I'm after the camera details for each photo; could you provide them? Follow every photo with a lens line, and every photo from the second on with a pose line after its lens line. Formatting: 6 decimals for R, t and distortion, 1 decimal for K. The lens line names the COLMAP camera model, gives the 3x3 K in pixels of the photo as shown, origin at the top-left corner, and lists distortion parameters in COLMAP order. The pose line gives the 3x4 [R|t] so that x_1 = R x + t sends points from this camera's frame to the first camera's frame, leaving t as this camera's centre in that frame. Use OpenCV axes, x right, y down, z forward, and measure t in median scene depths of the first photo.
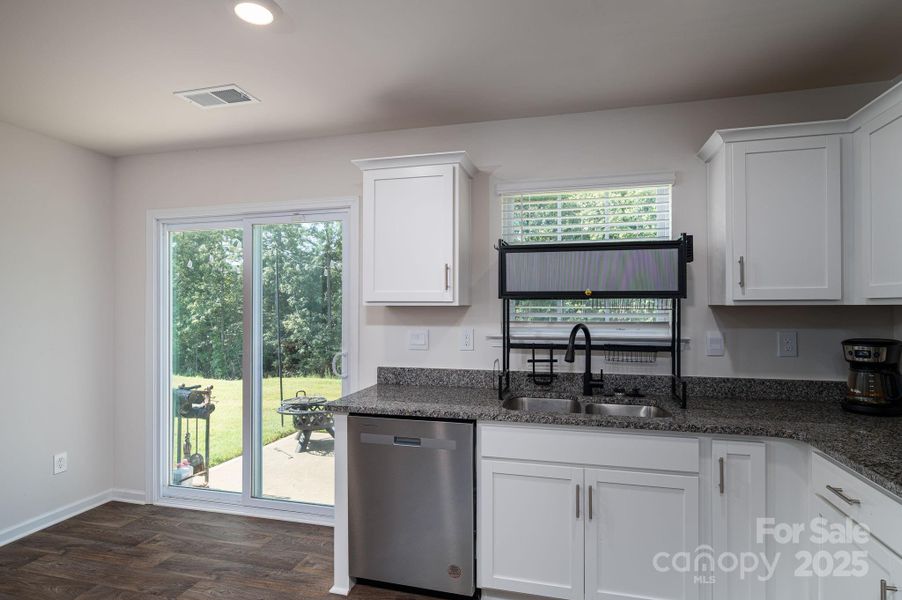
lens RADIAL K [[461.2, 0, 465.0], [0, 461.2, 307.0], [0, 0, 1]] dist [-0.010229, 0.002854]
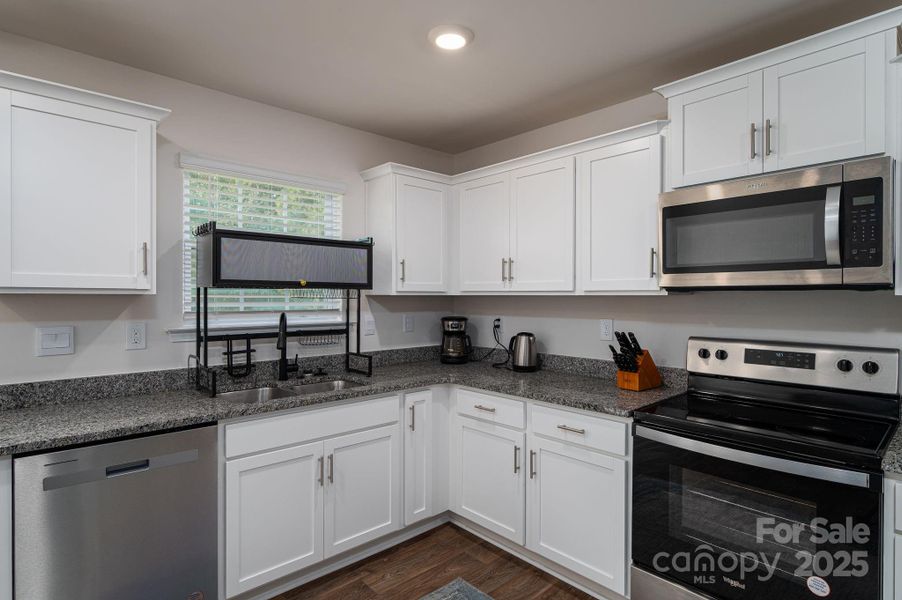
lens RADIAL K [[461.2, 0, 453.0], [0, 461.2, 303.0], [0, 0, 1]] dist [-0.010229, 0.002854]
pose [[0.555765, -0.010415, 0.831274, -0.396850], [-0.001374, 0.999909, 0.013447, 0.000985], [-0.831338, -0.008616, 0.555700, 0.098311]]
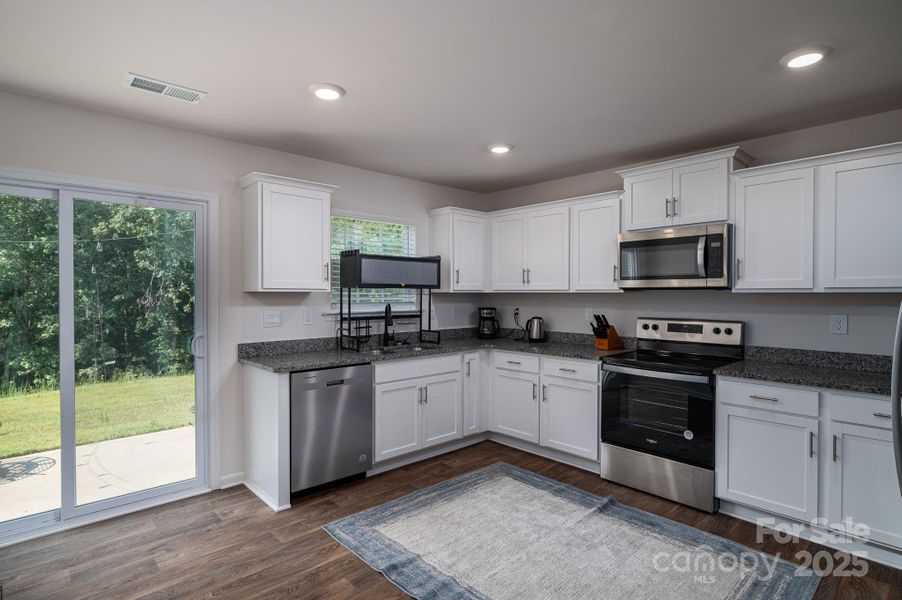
lens RADIAL K [[461.2, 0, 455.0], [0, 461.2, 304.4], [0, 0, 1]] dist [-0.010229, 0.002854]
pose [[0.542816, -0.018458, 0.839649, -1.011097], [-0.001065, 0.999743, 0.022665, 0.003090], [-0.839851, -0.013197, 0.542657, -0.111943]]
